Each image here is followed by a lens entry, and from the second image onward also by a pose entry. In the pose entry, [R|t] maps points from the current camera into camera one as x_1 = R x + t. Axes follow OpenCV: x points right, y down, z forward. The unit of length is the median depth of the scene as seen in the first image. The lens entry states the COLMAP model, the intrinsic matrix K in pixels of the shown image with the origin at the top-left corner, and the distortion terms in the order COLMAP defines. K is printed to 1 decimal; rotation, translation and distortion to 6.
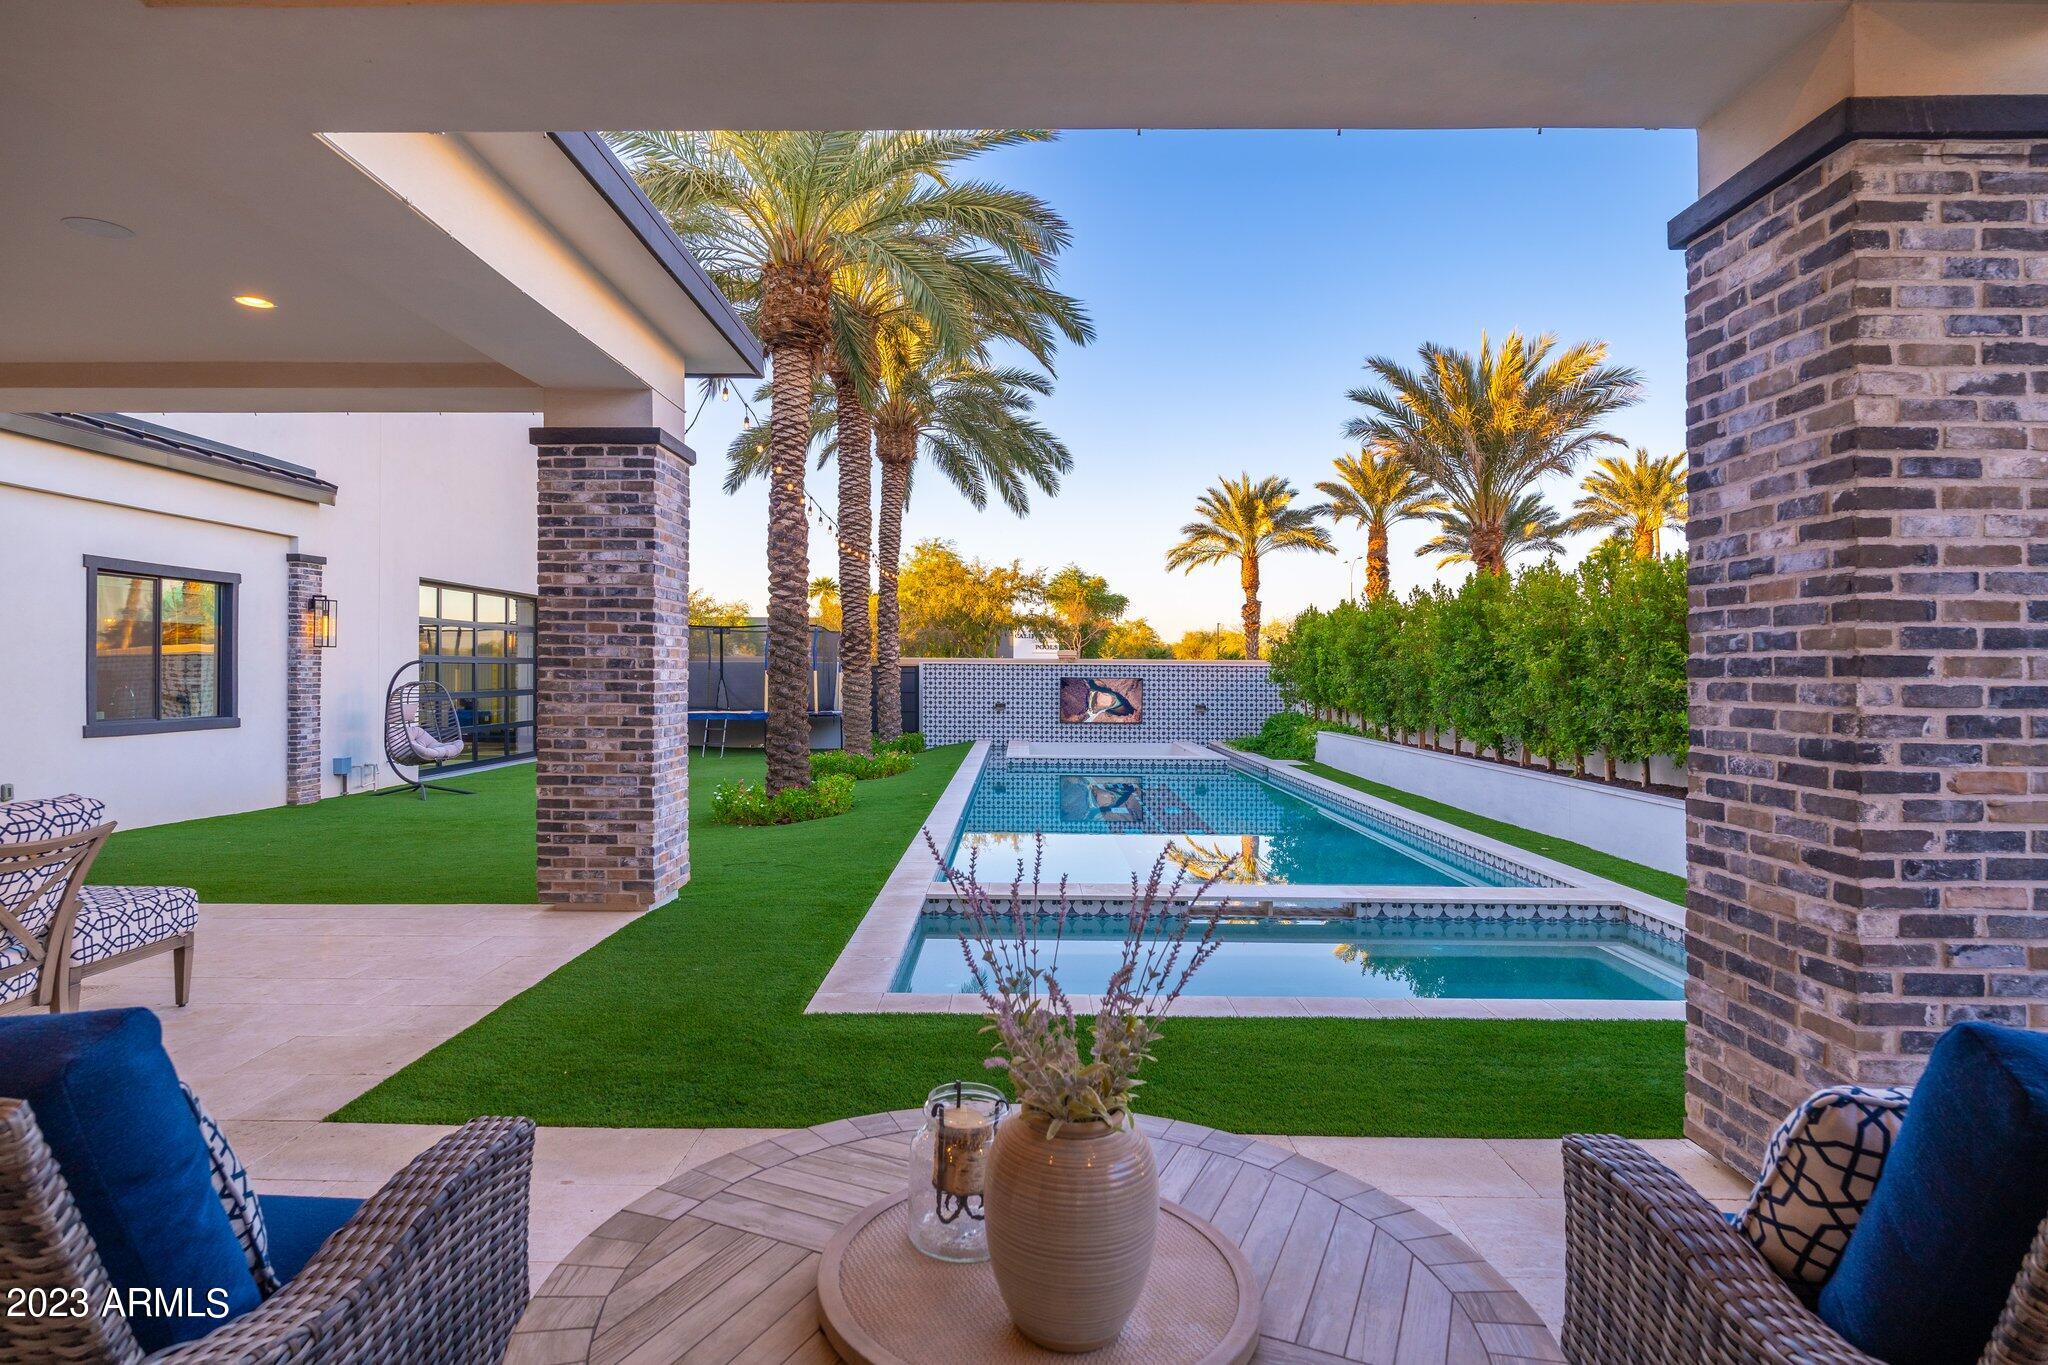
lens RADIAL K [[1103.0, 0, 1024.0], [0, 1103.0, 682.5], [0, 0, 1]] dist [0.000044, -0.000132]
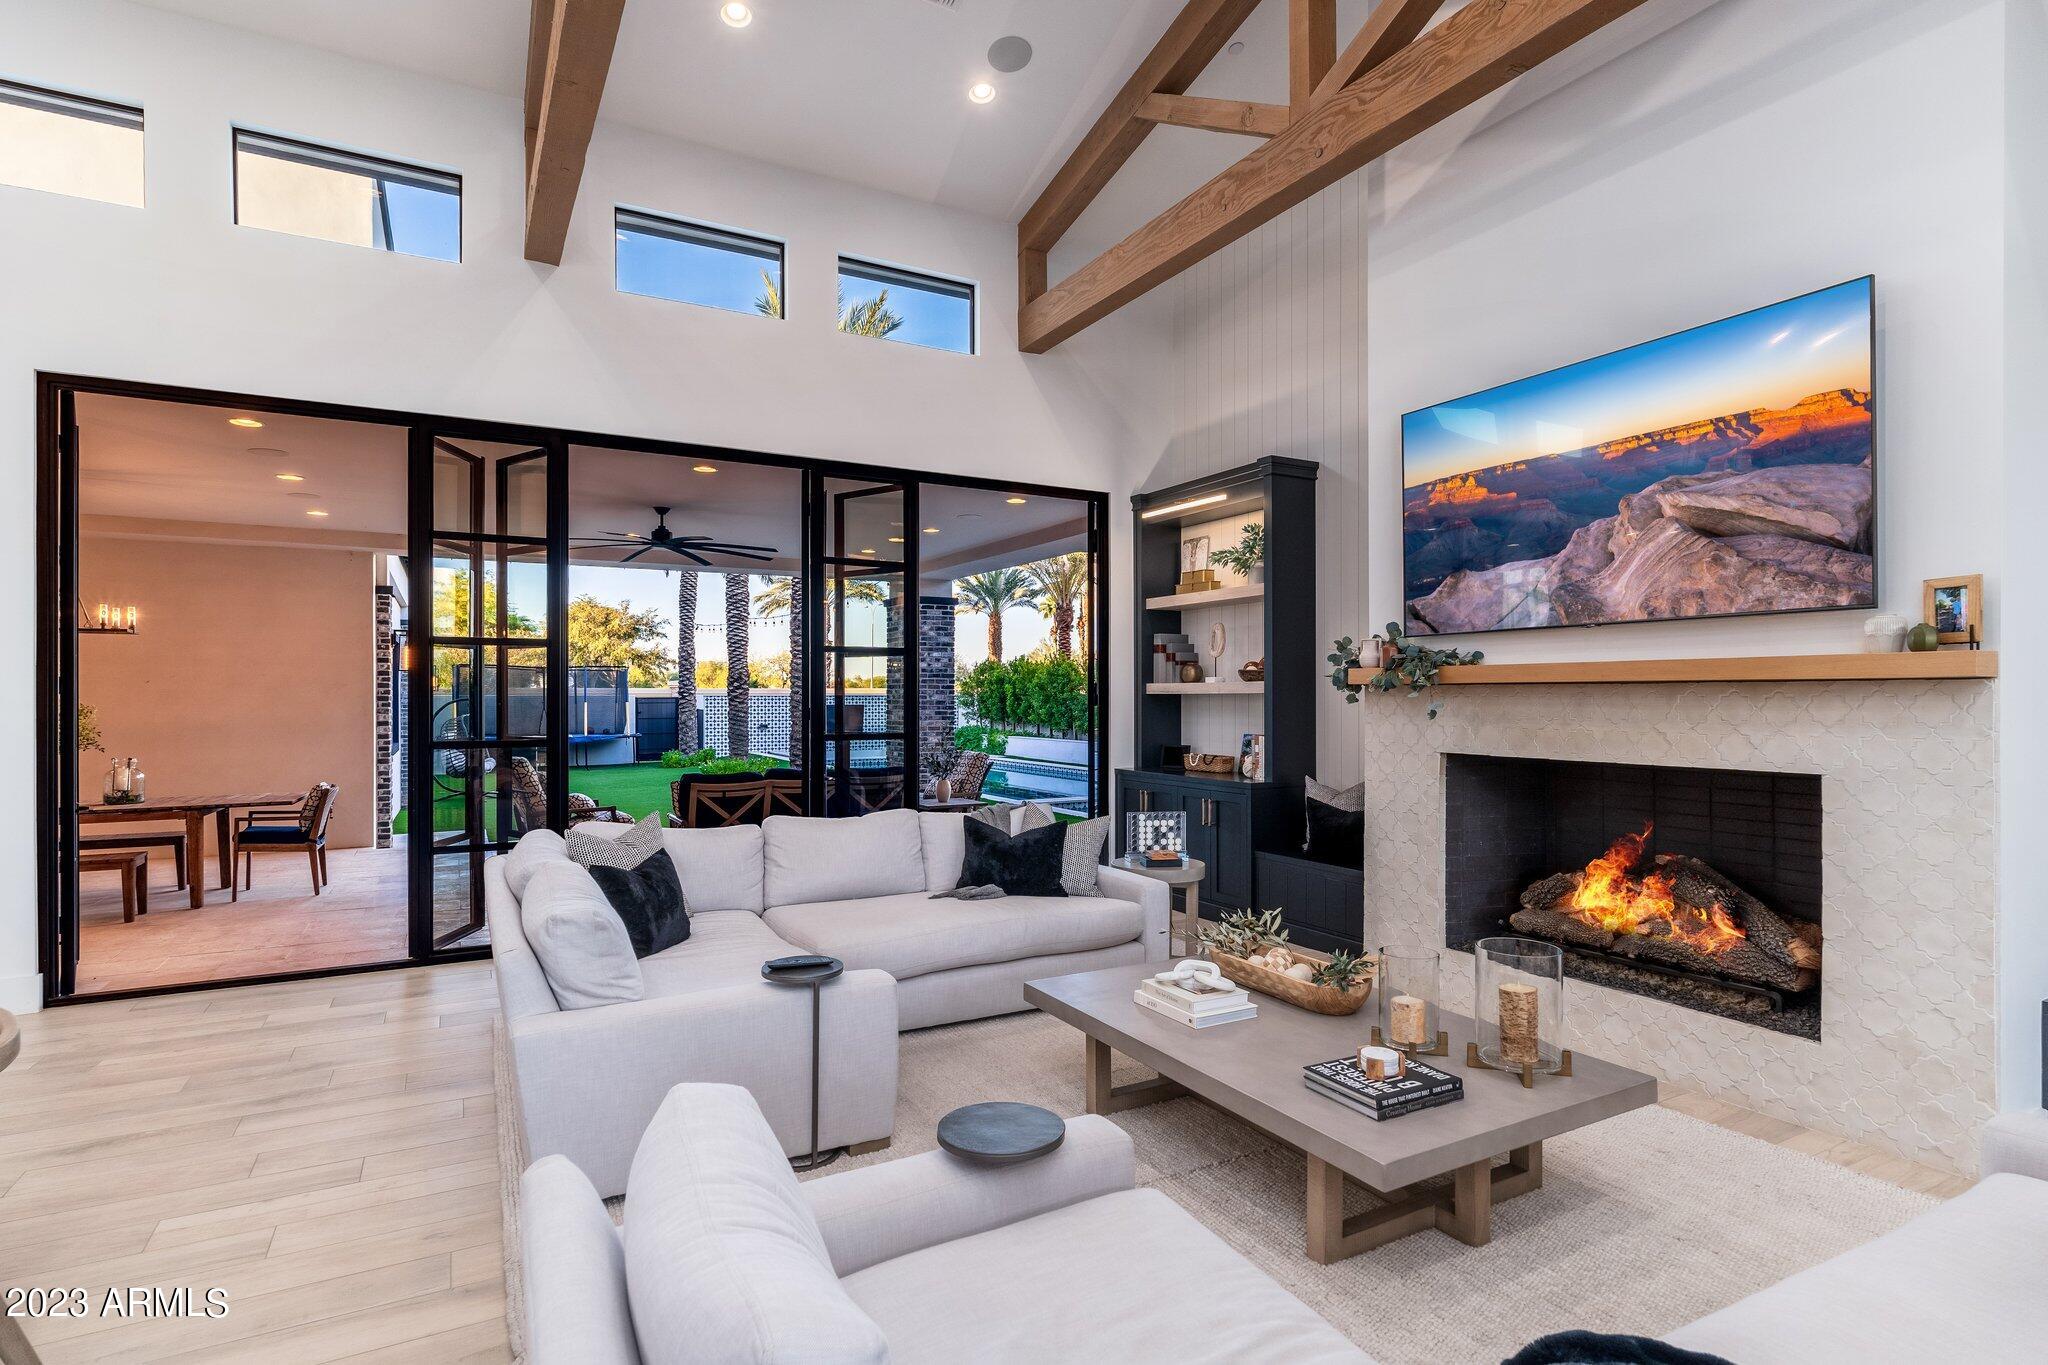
lens RADIAL K [[1035.5, 0, 1024.0], [0, 1035.5, 682.5], [0, 0, 1]] dist [0.001361, -0.000418]
pose [[0.868471, 0.004767, 0.495718, -1.259861], [0.004191, 0.999847, -0.016957, -0.021697], [-0.495723, 0.016804, 0.868318, -0.906619]]
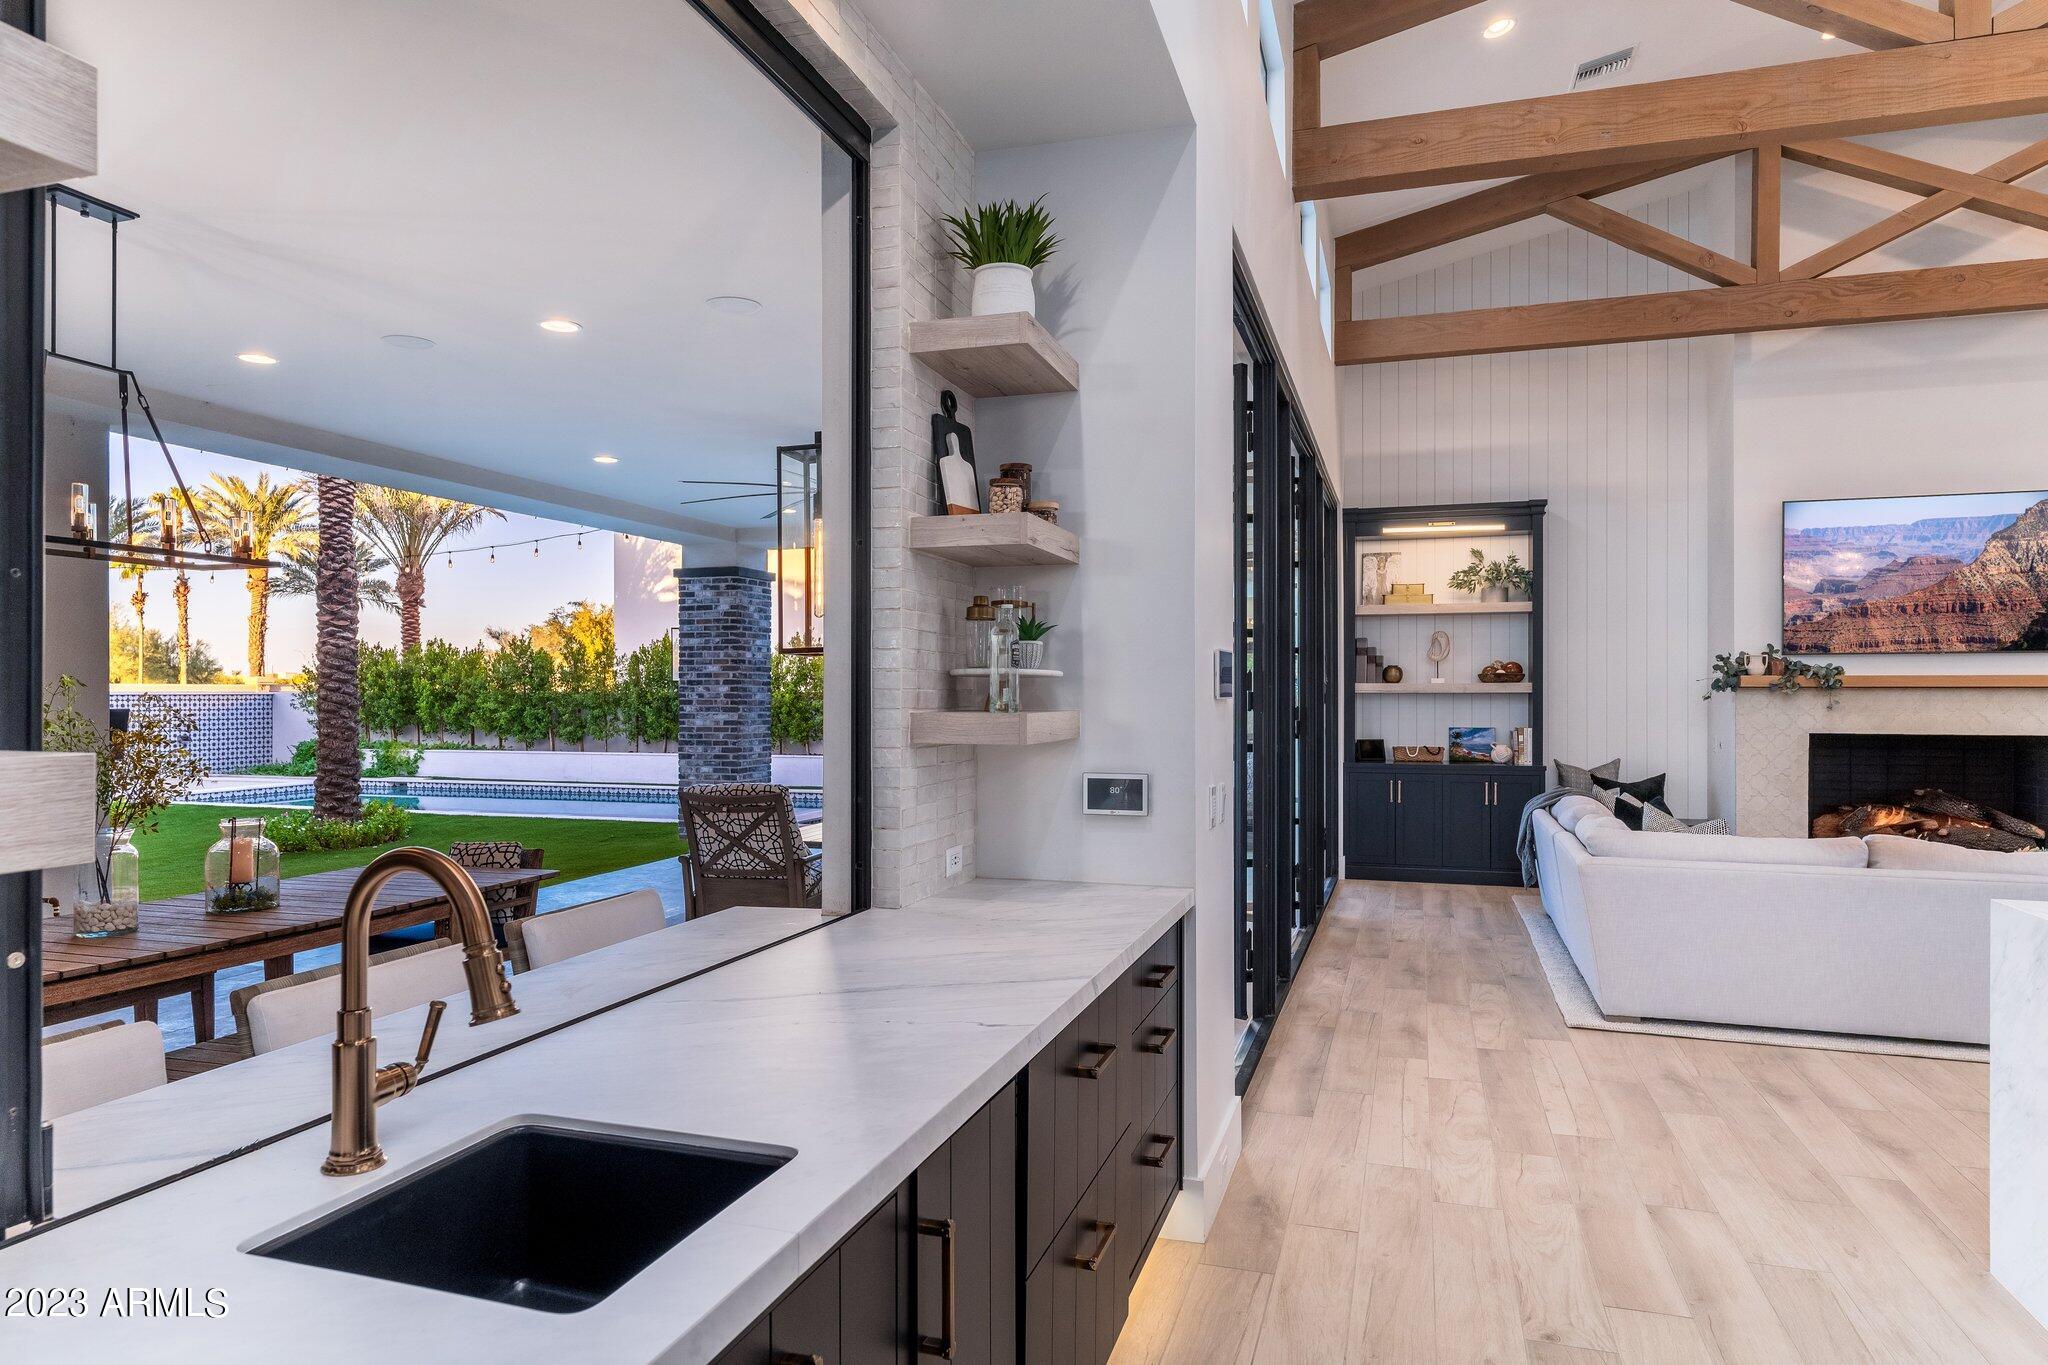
lens RADIAL K [[1216.2, 0, 1024.0], [0, 1216.2, 682.5], [0, 0, 1]] dist [0.002735, 0.001370]
pose [[0.284996, 0.008502, 0.958491, -2.129351], [0.005055, 0.999933, -0.010373, -0.027692], [-0.958515, 0.007802, 0.284934, 0.033317]]
